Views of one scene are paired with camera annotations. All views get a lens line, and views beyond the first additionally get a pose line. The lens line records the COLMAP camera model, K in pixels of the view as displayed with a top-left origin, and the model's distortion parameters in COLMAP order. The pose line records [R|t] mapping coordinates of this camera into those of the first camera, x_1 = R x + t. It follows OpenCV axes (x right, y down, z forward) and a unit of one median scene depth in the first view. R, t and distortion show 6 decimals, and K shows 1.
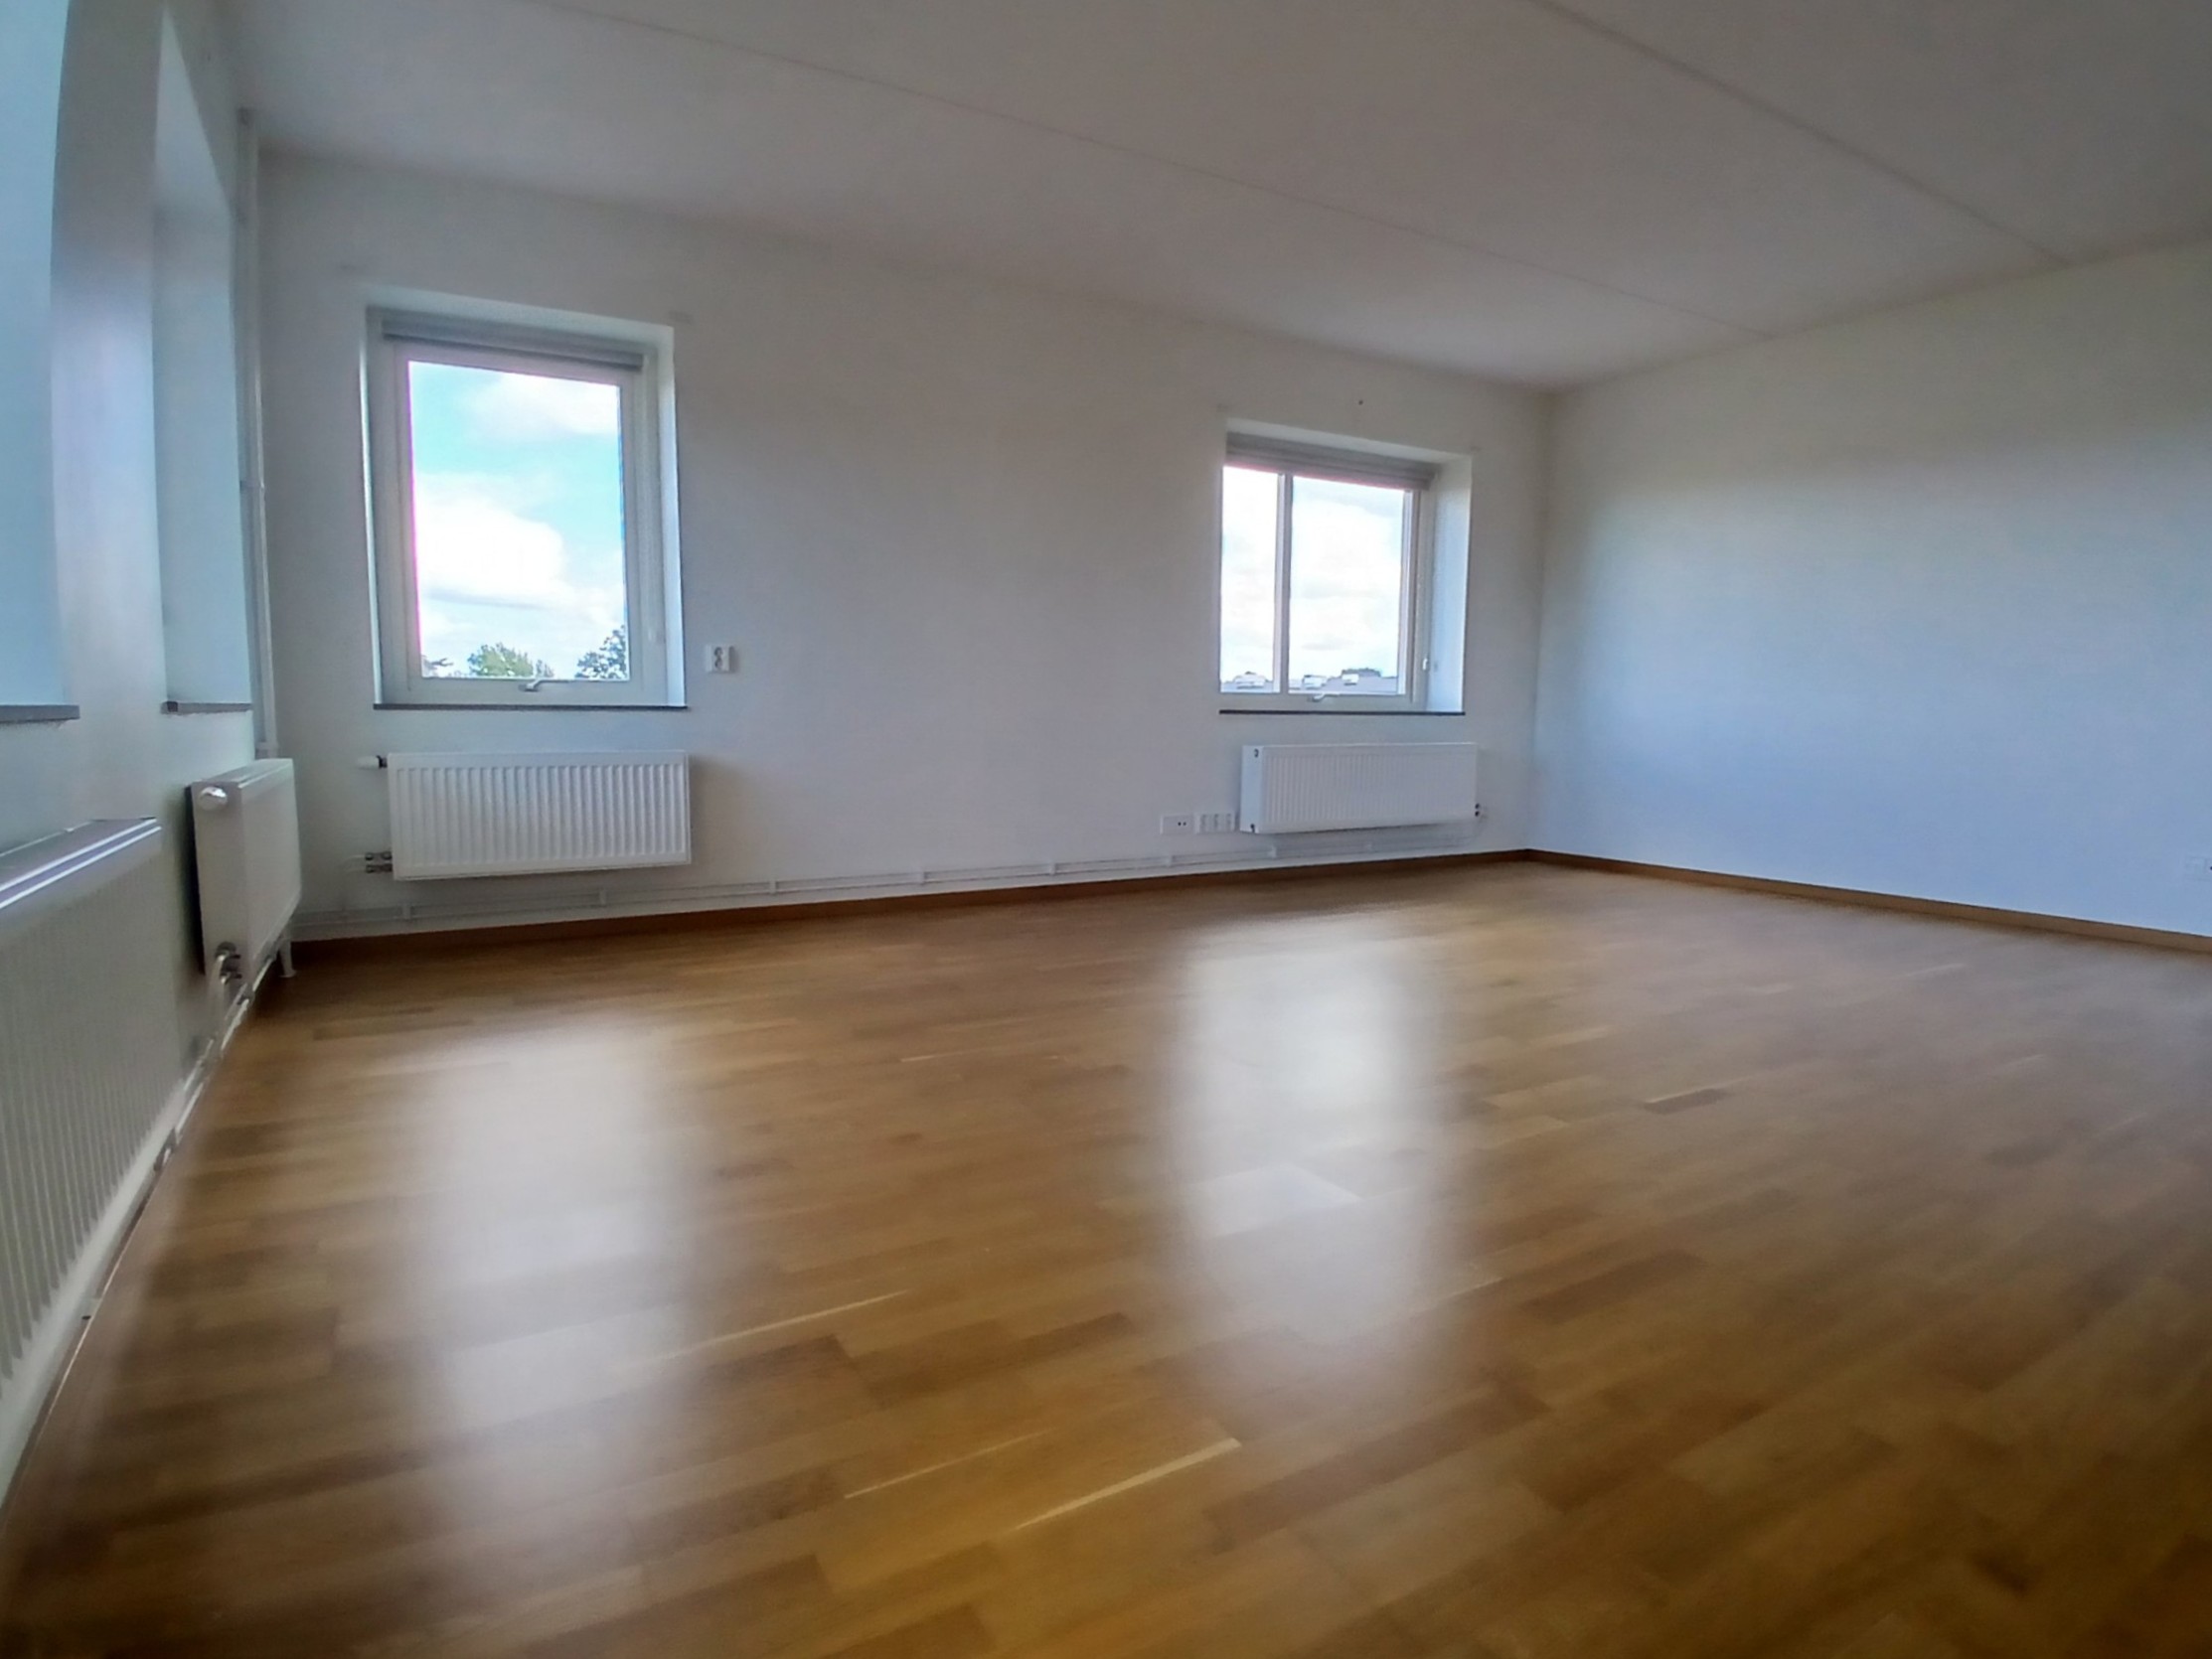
lens RADIAL K [[1217.3, 0, 1106.0], [0, 1217.3, 829.5], [0, 0, 1]] dist [0.003426, 0.000284]
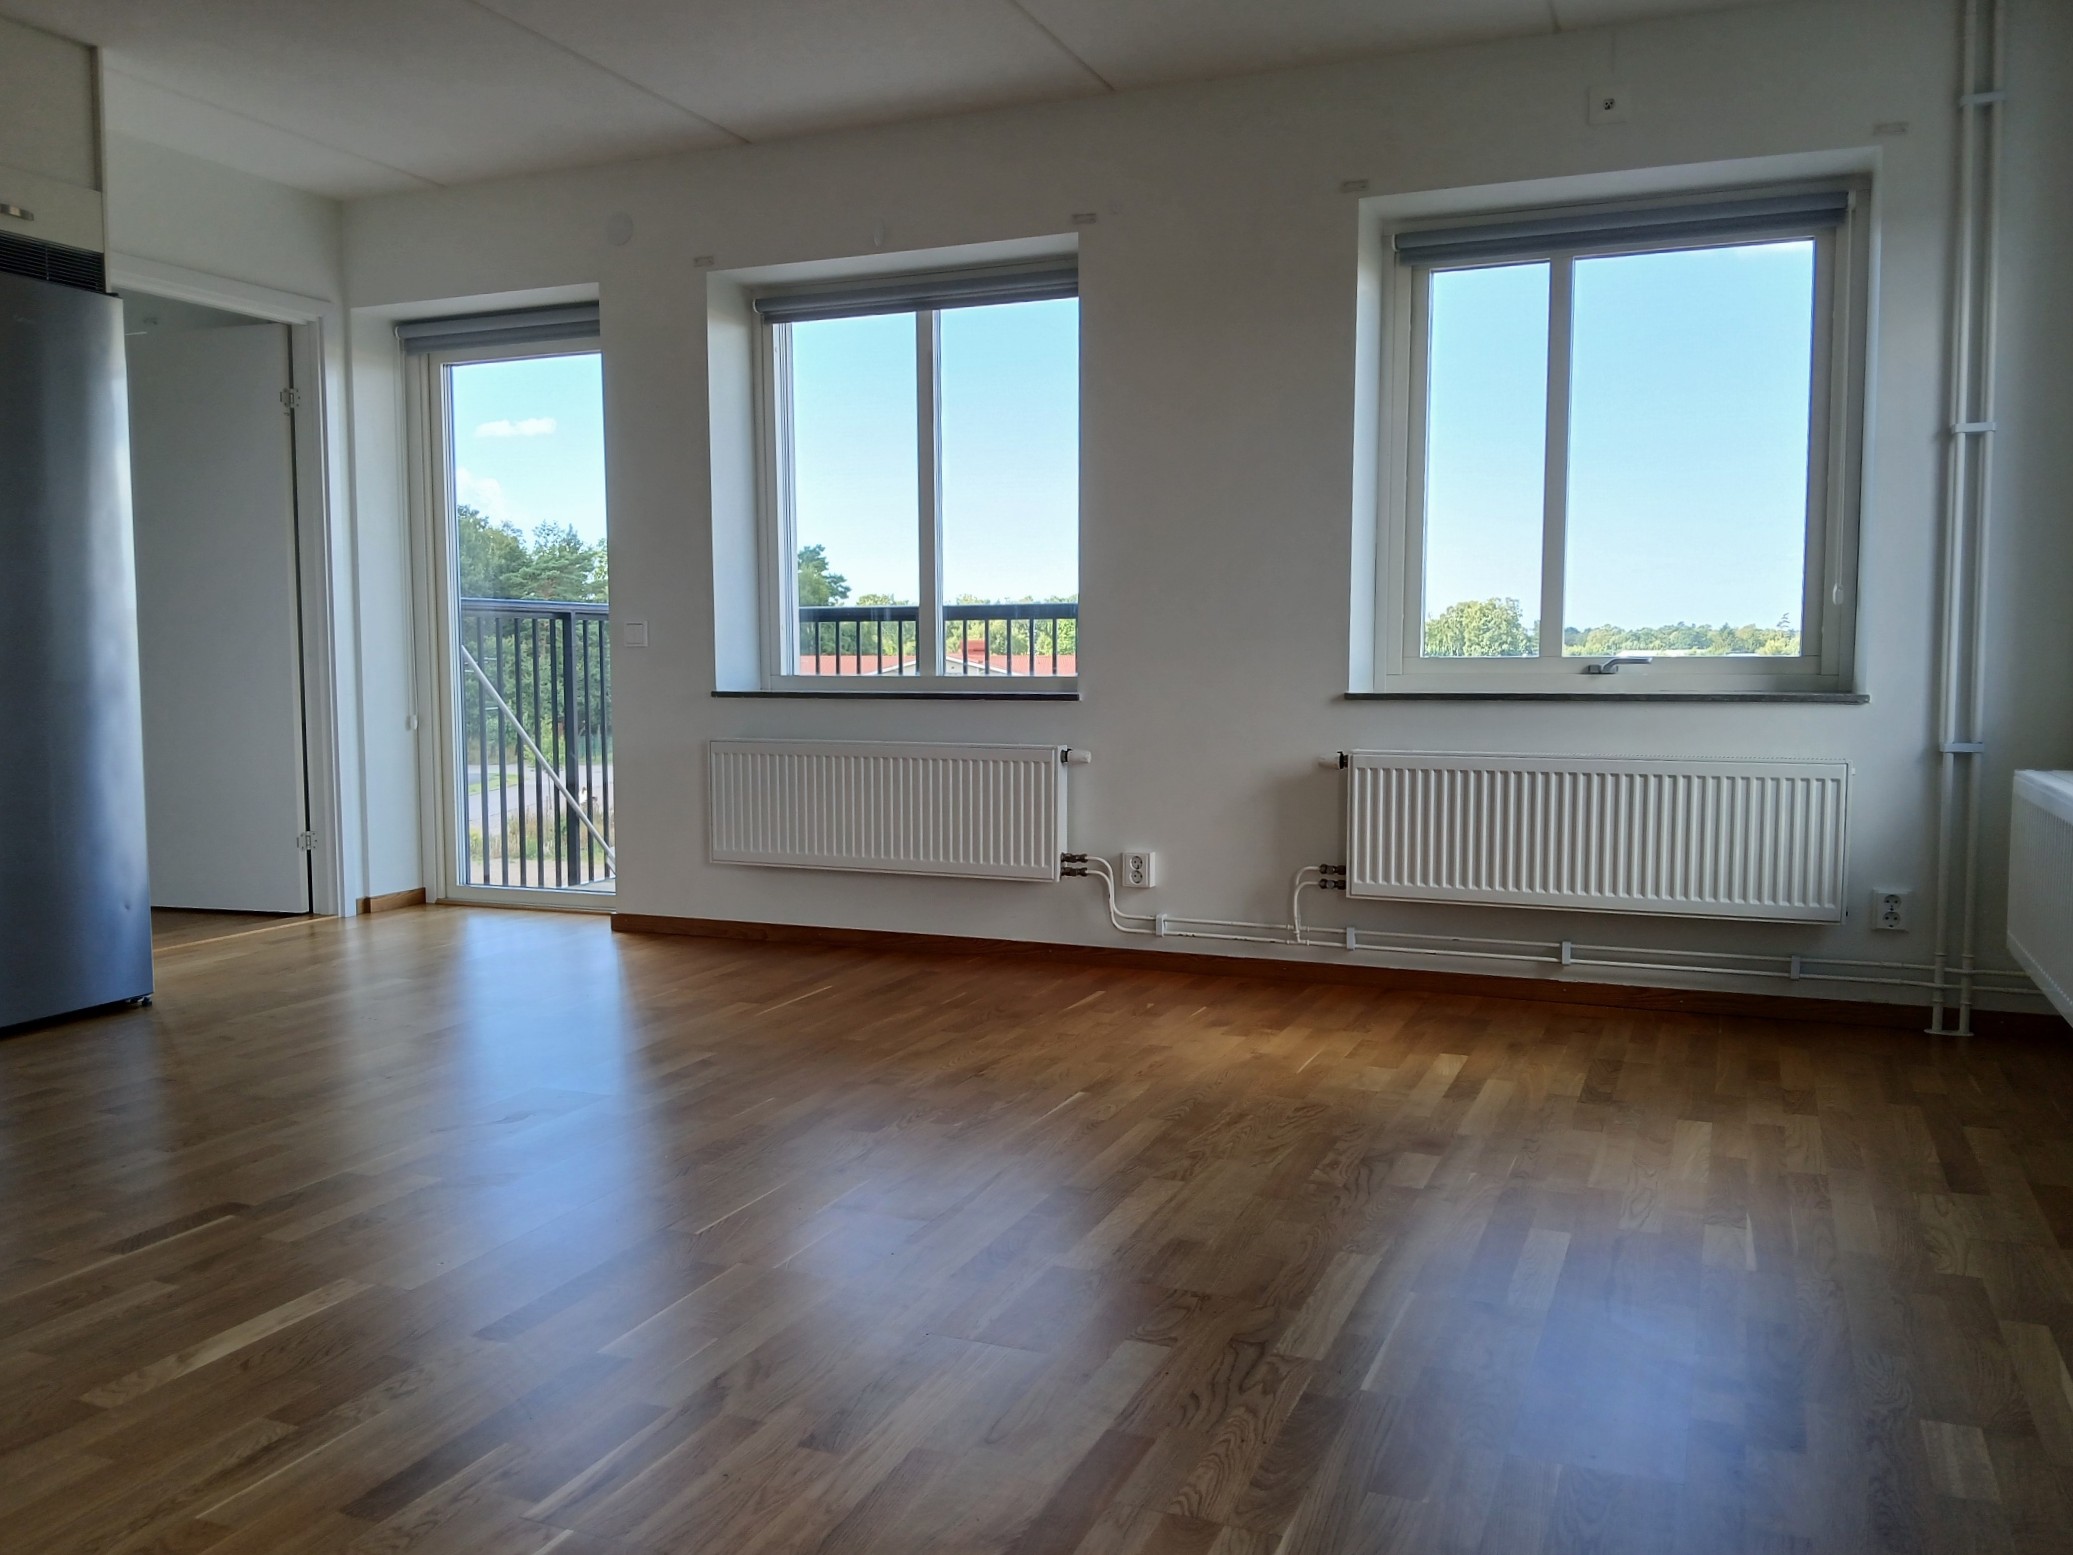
lens RADIAL K [[1682.5, 0, 1038.5], [0, 1682.5, 838.4], [0, 0, 1]] dist [0.009138, -0.080113]
pose [[0.607007, 0.063643, -0.792144, 0.608883], [-0.076550, 0.996835, 0.021430, -0.027048], [0.791001, 0.047630, 0.609958, 0.348941]]
